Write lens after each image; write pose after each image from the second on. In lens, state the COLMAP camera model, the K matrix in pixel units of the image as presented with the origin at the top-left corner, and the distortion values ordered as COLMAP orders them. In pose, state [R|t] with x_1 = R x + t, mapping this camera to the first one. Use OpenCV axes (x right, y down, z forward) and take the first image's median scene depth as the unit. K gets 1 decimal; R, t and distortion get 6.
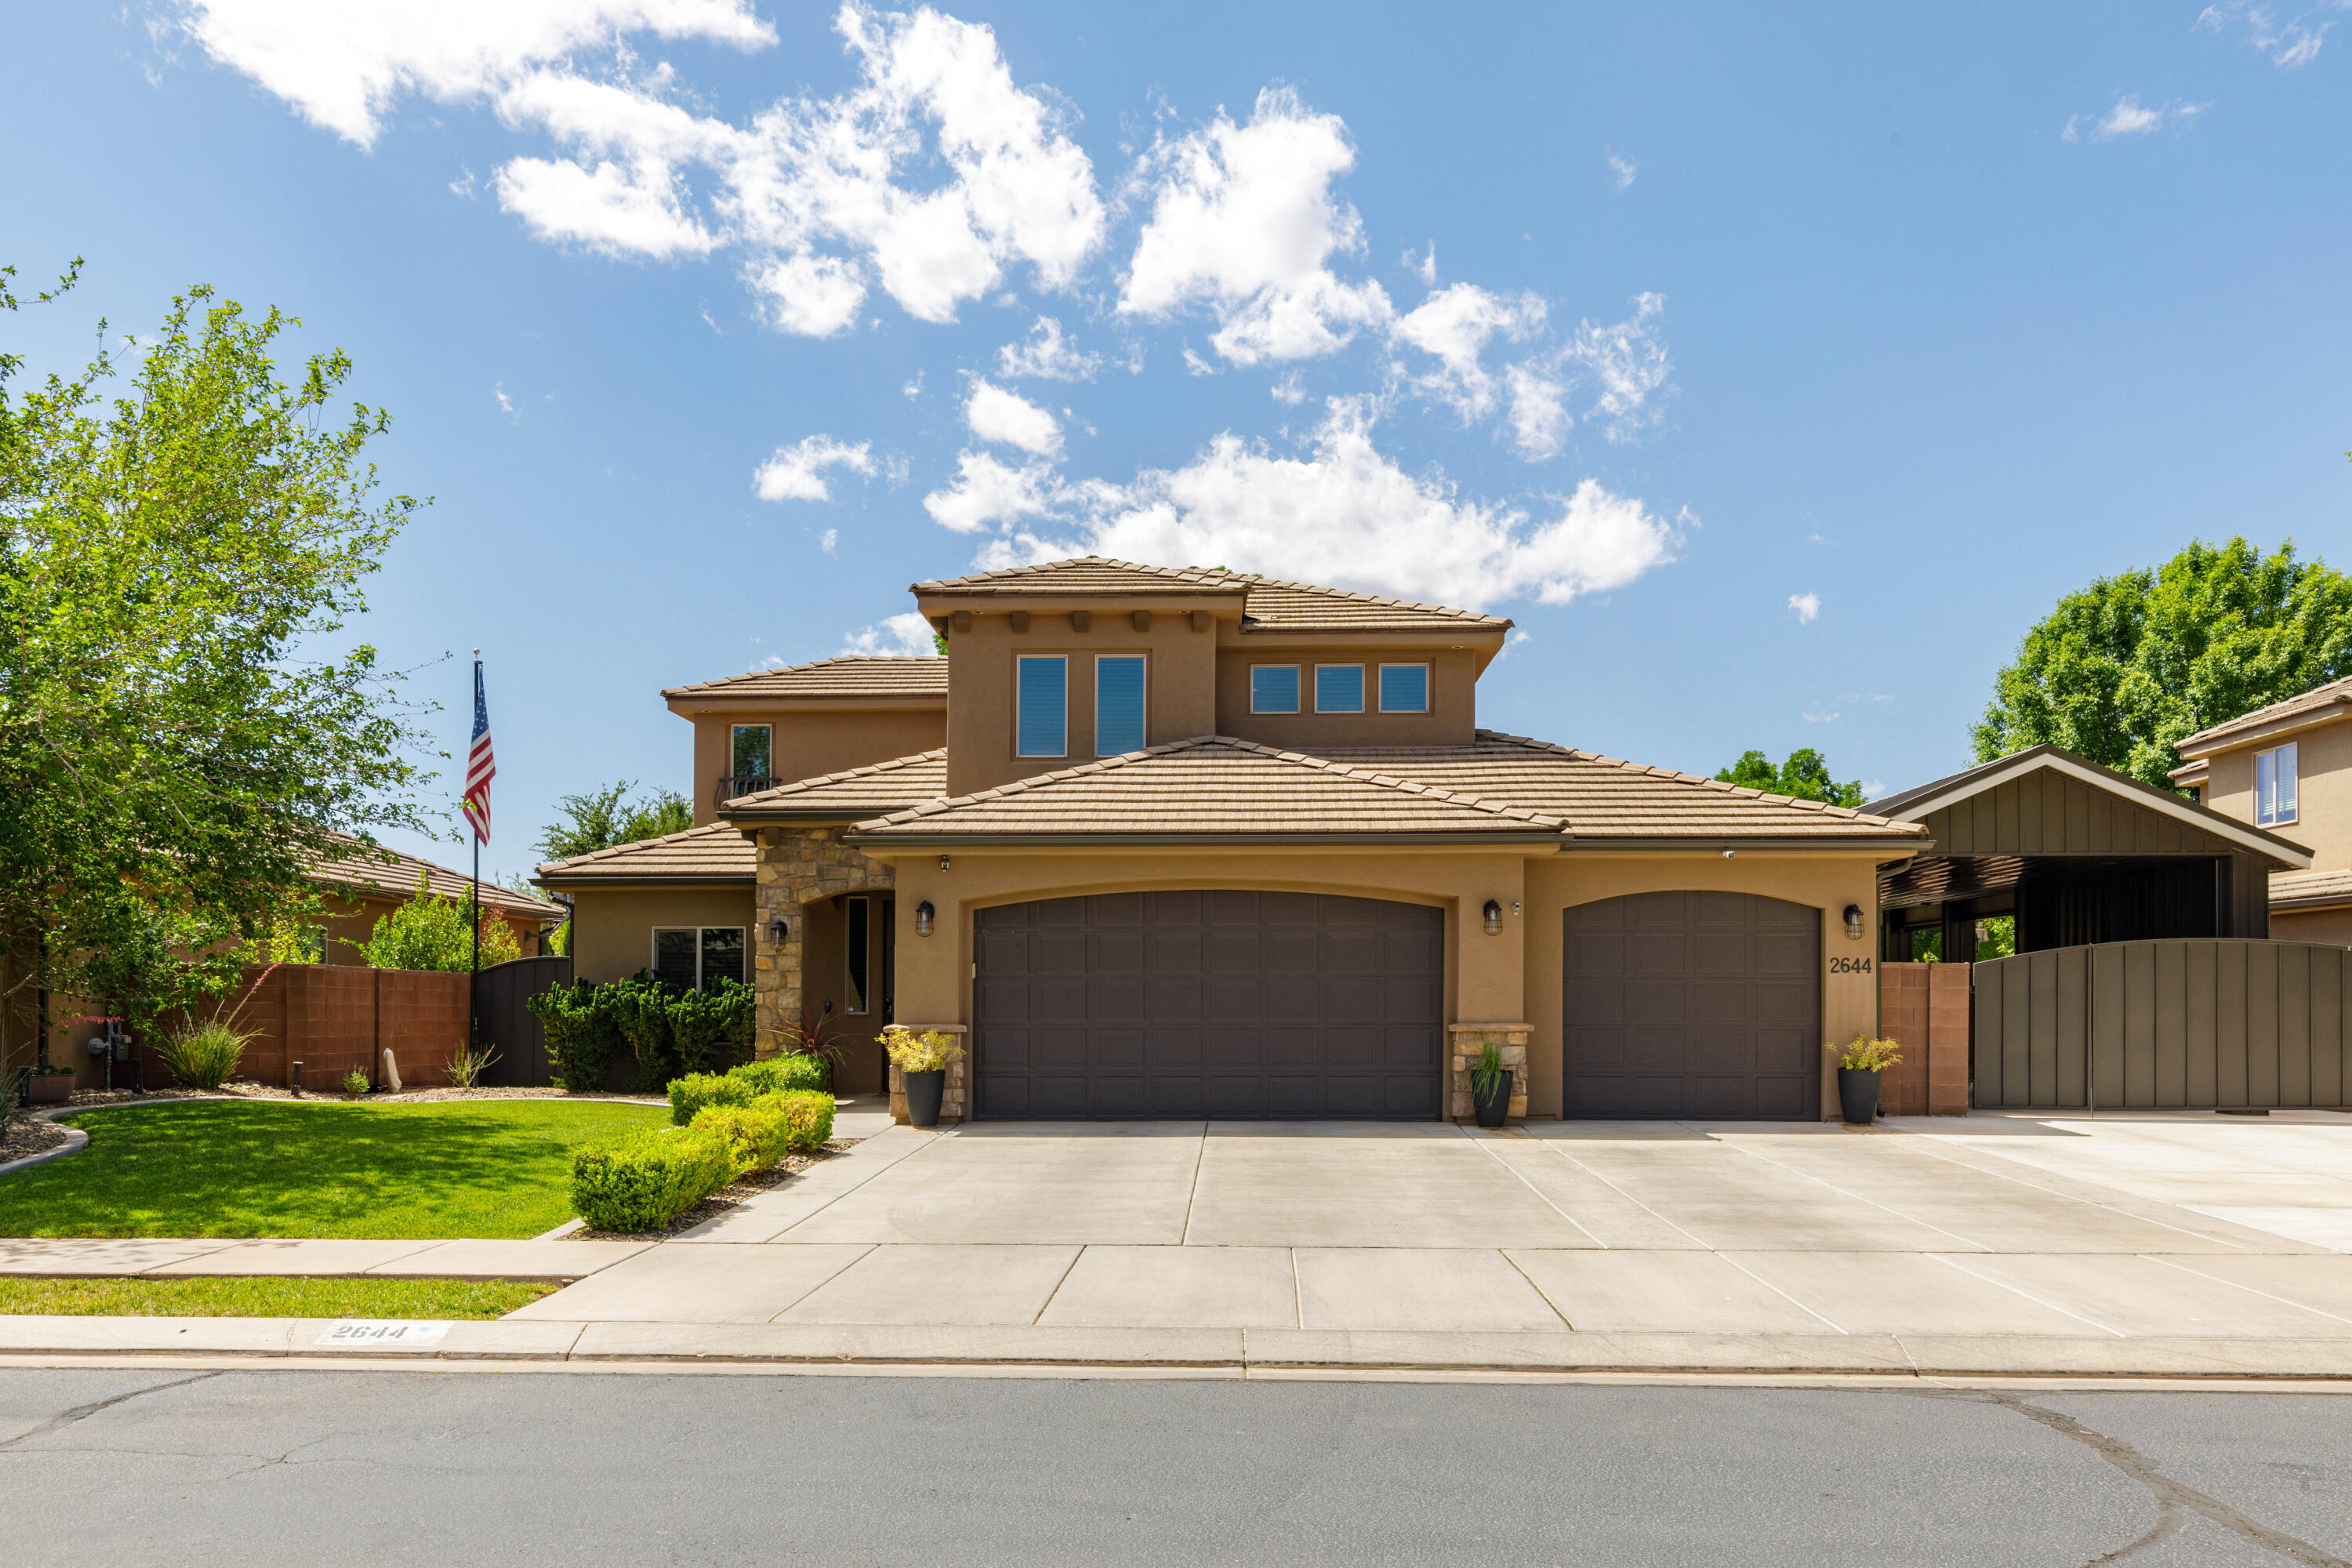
lens RADIAL K [[1814.7, 0, 1231.3], [0, 1814.7, 961.0], [0, 0, 1]] dist [-0.005121, 0.003460]
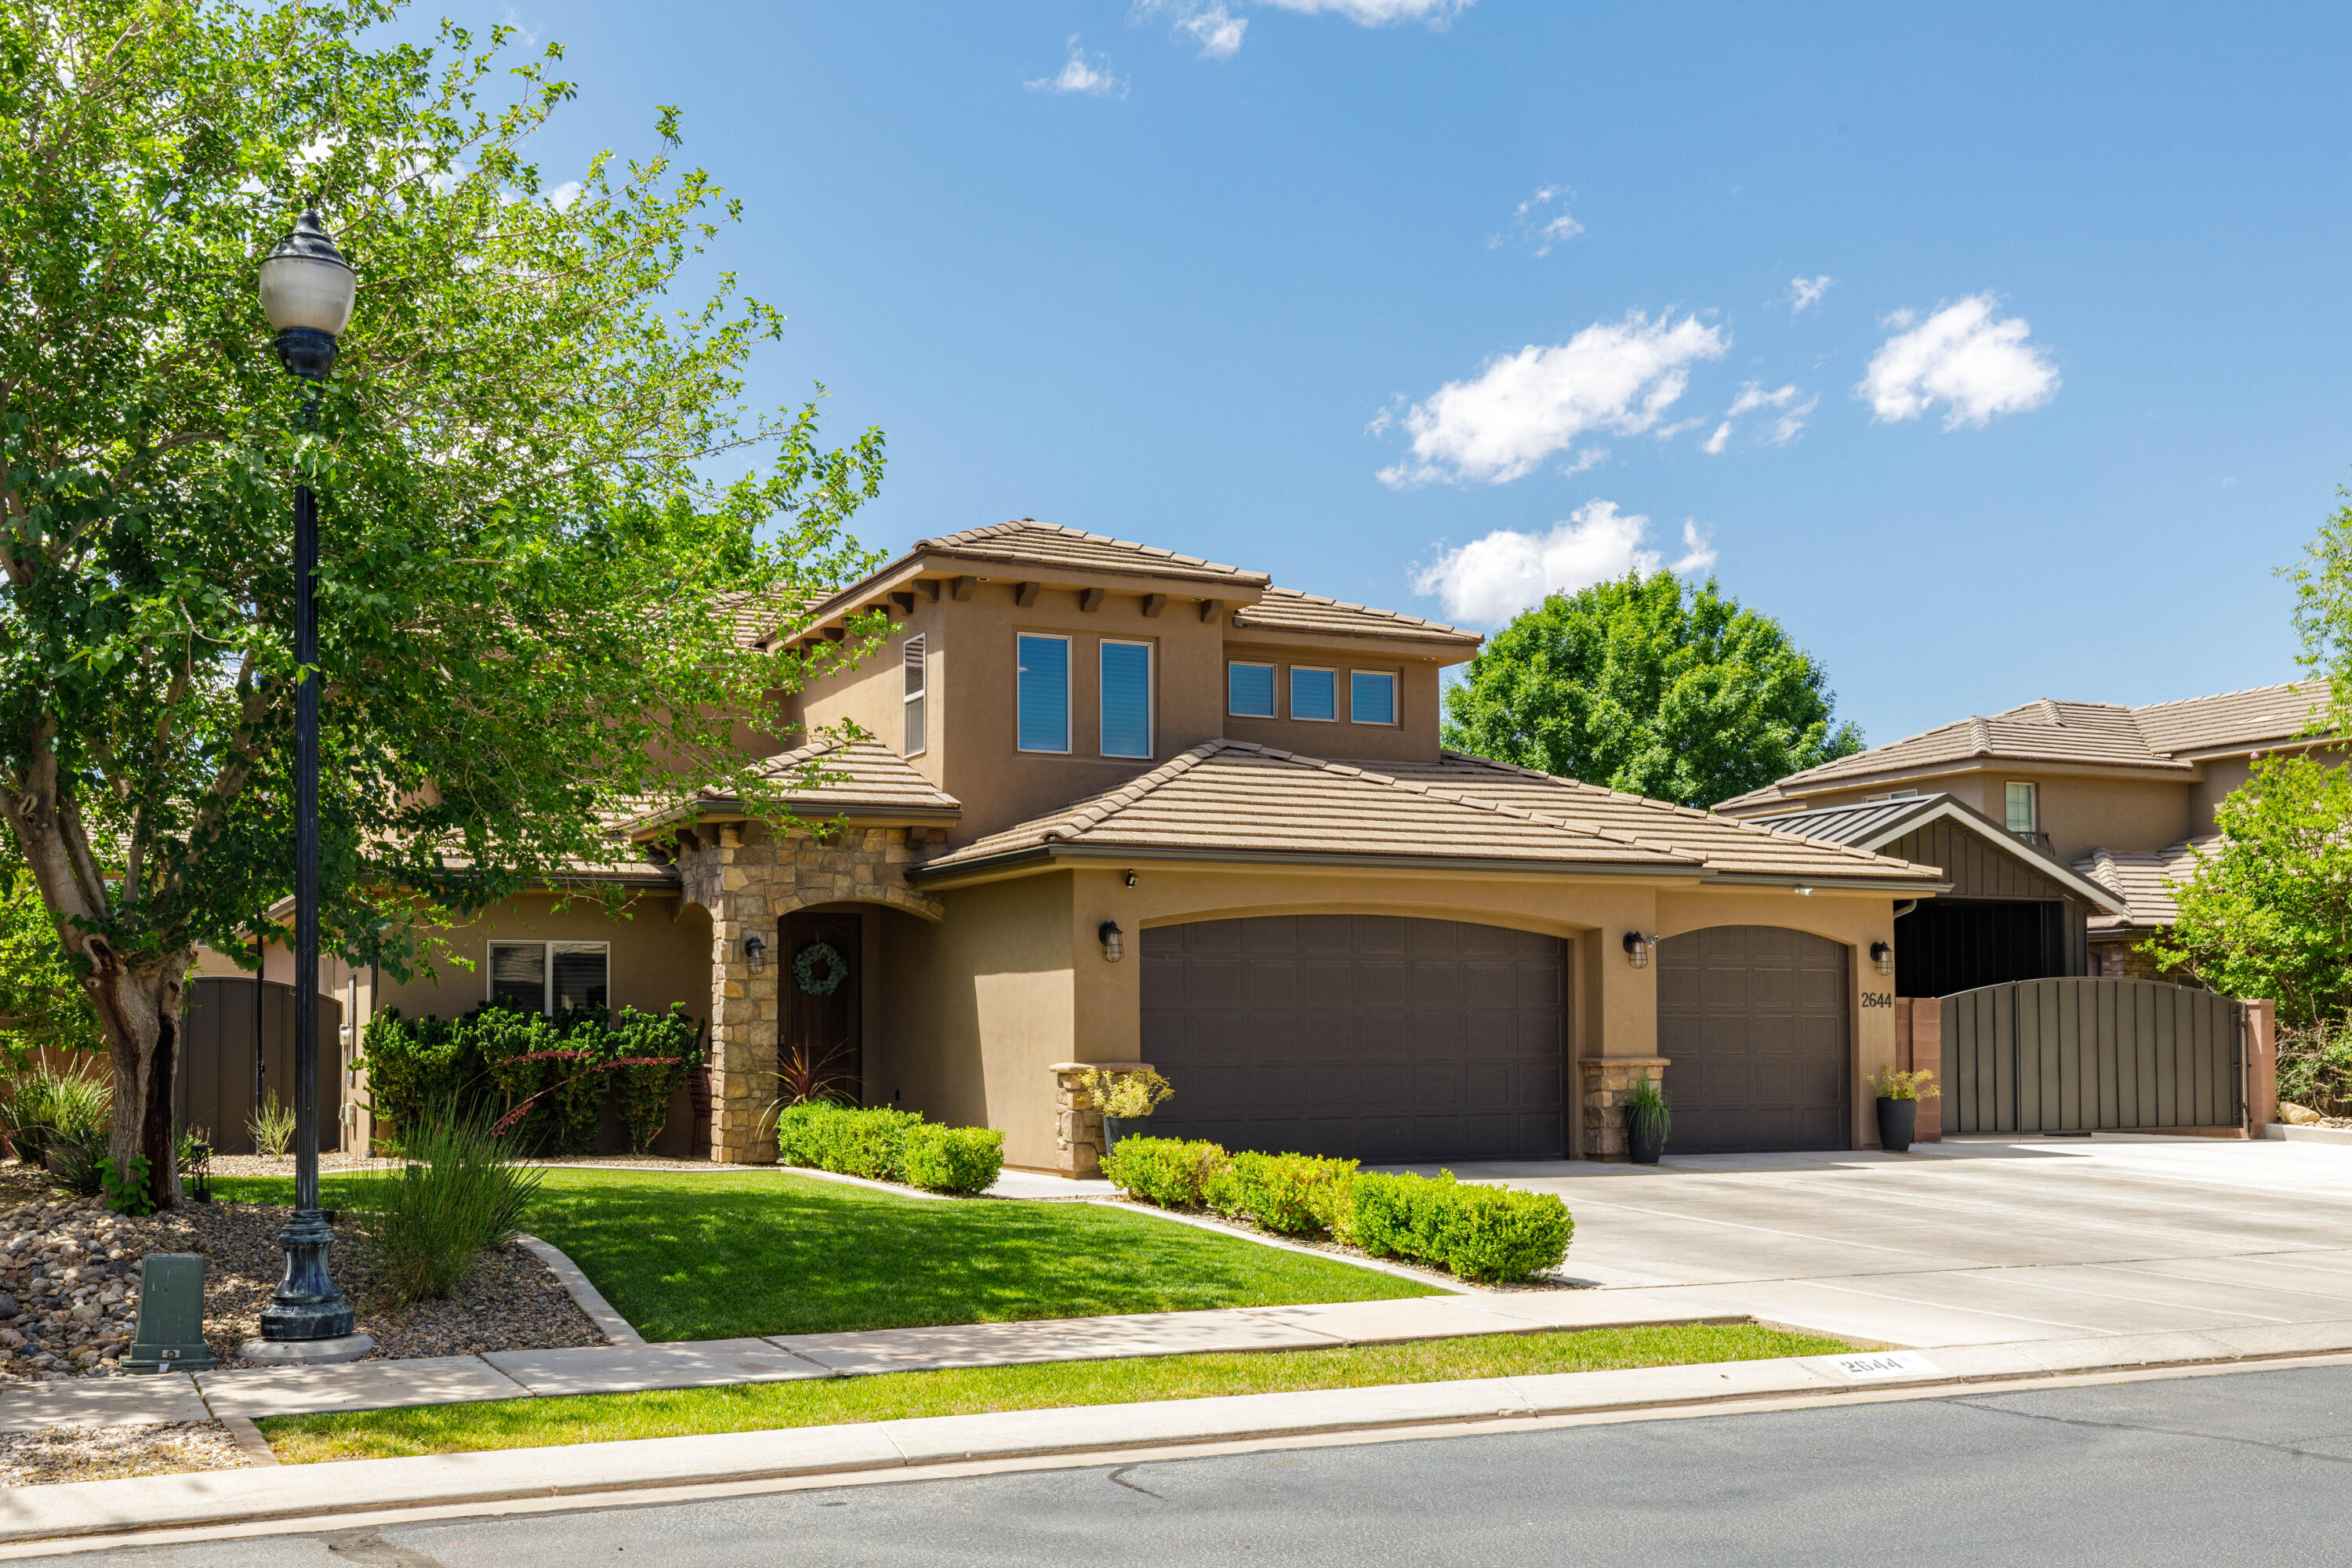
lens RADIAL K [[2275.0, 0, 1128.1], [0, 2275.0, 958.8], [0, 0, 1]] dist [0.020625, 0.000000]
pose [[0.894081, 0.013235, 0.447710, -0.553449], [-0.008675, 0.999888, -0.012234, -0.001496], [-0.447822, 0.007054, 0.894095, 0.015564]]
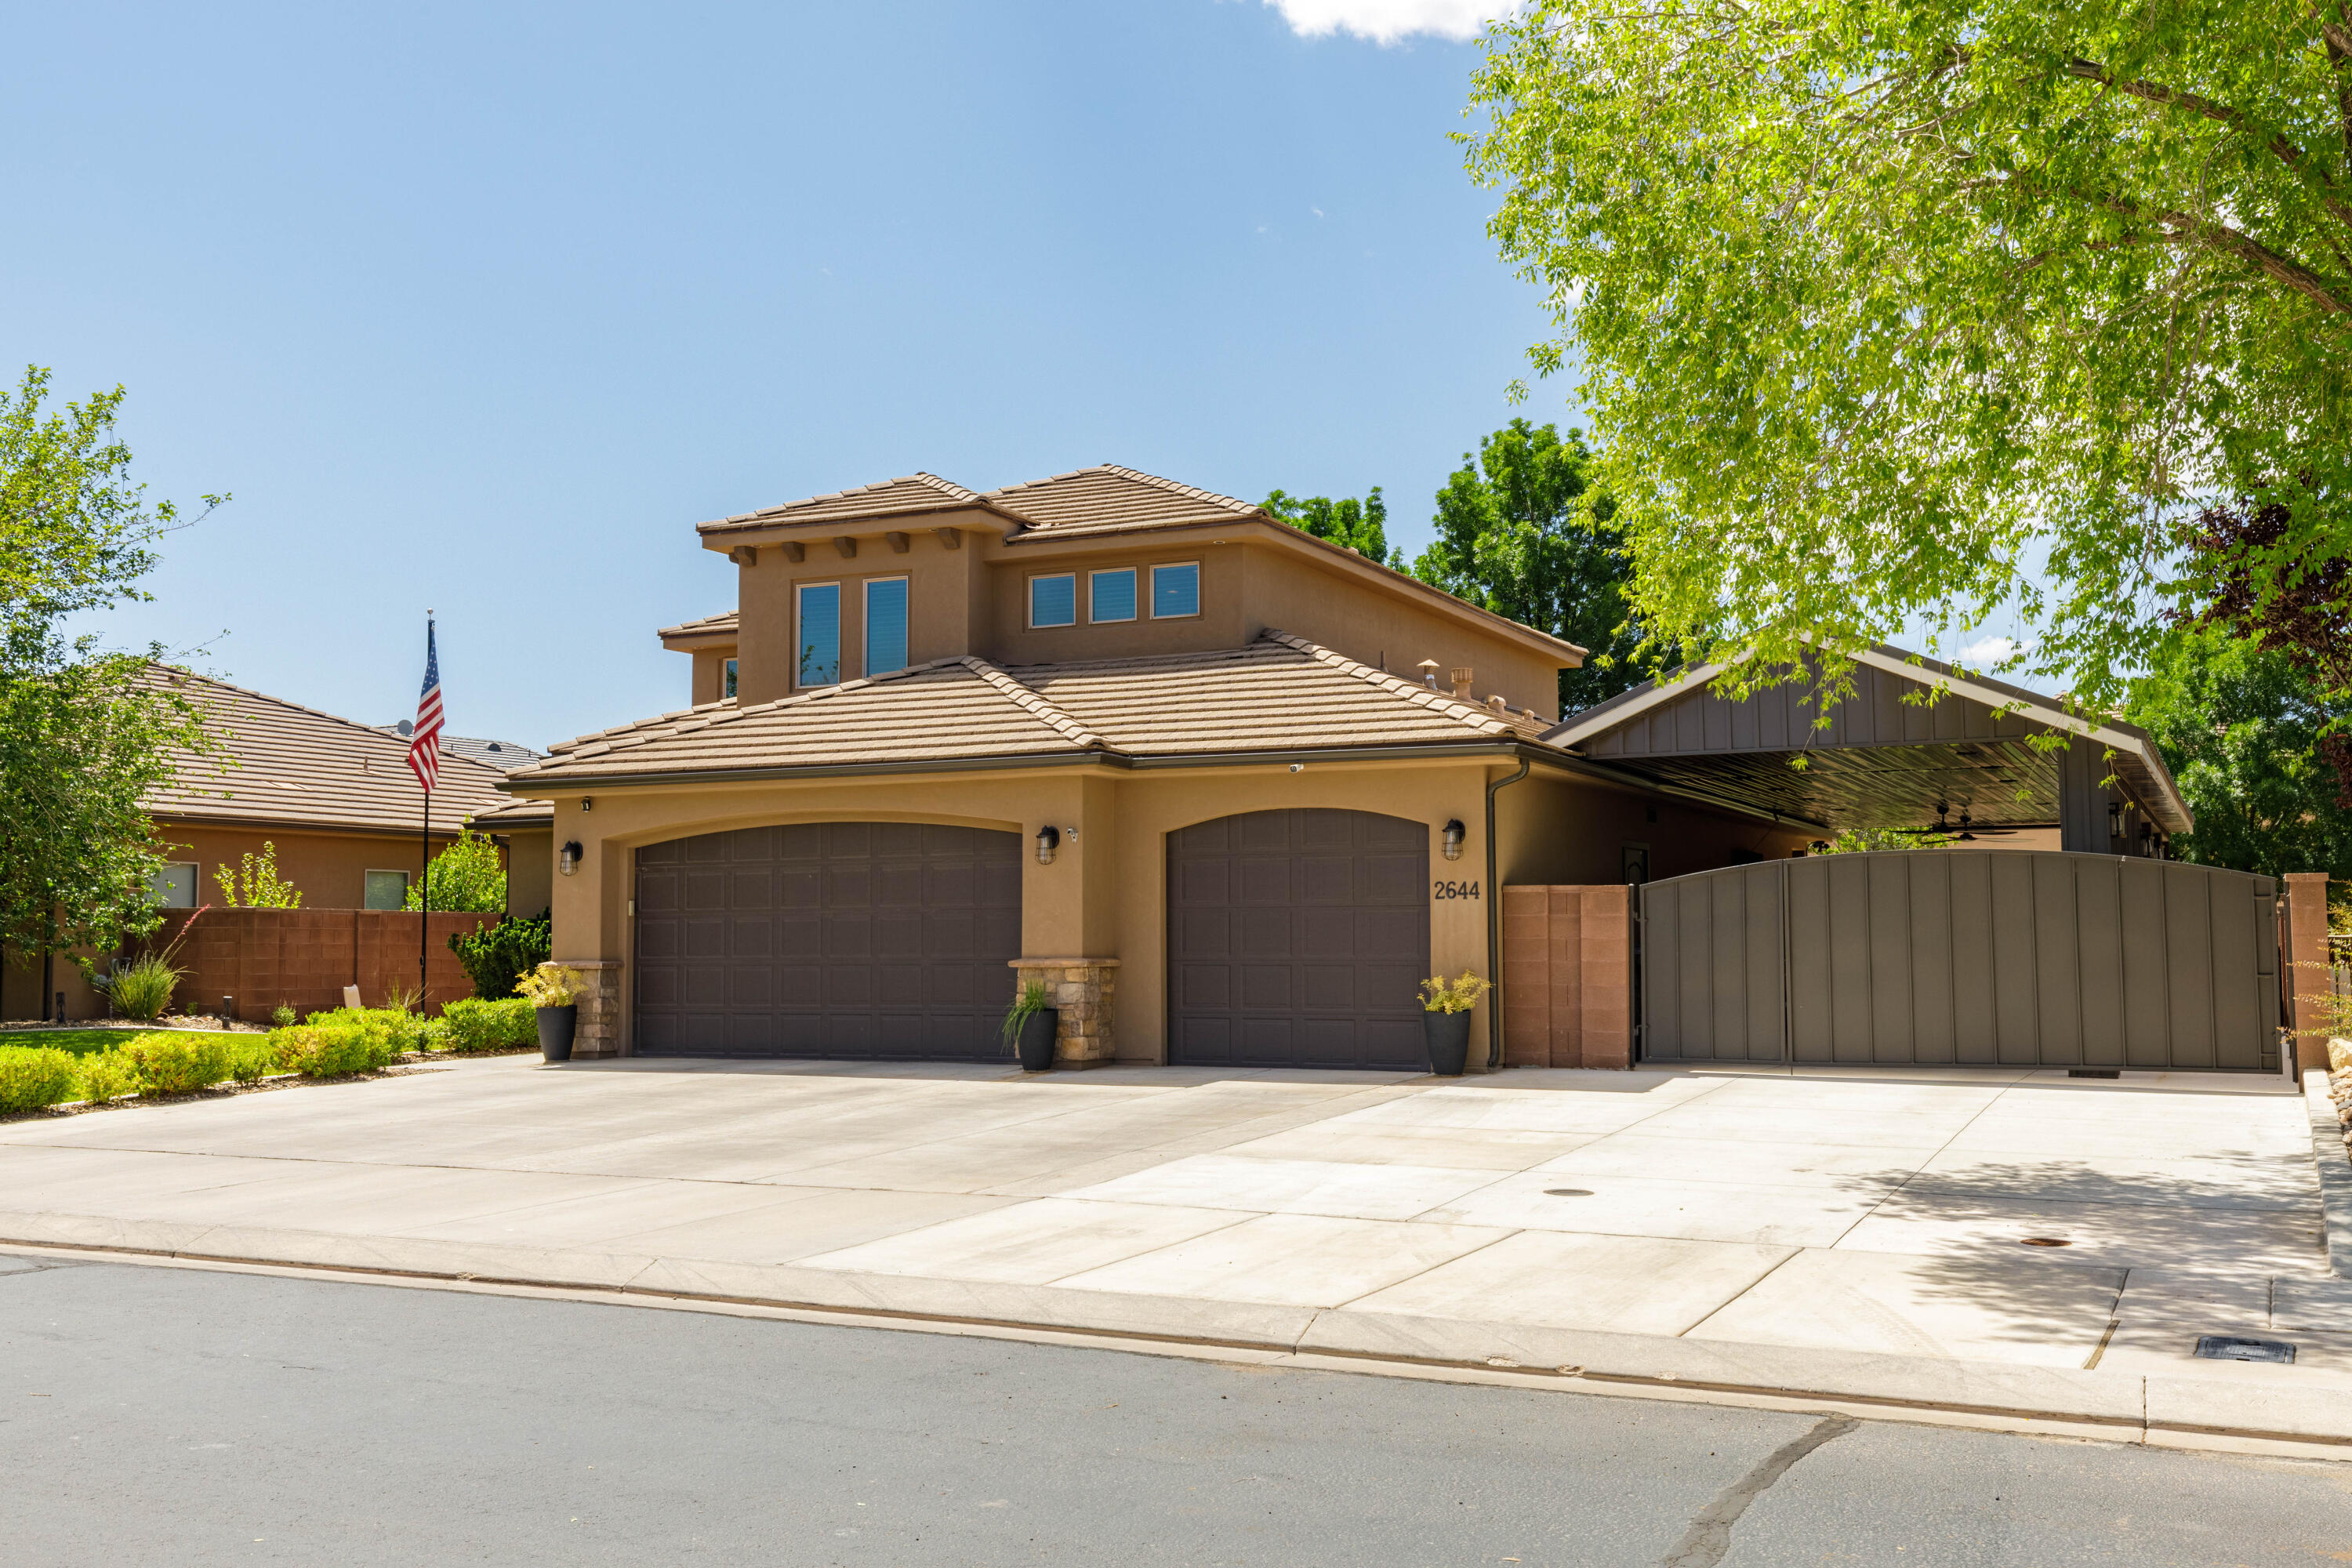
lens RADIAL K [[2275.0, 0, 1229.4], [0, 2275.0, 815.2], [0, 0, 1]] dist [0.020625, 0.000000]
pose [[0.913372, -0.027506, -0.406196, 0.597679], [0.015550, 0.999344, -0.032708, 0.000150], [0.406830, 0.023558, 0.913200, -0.030397]]
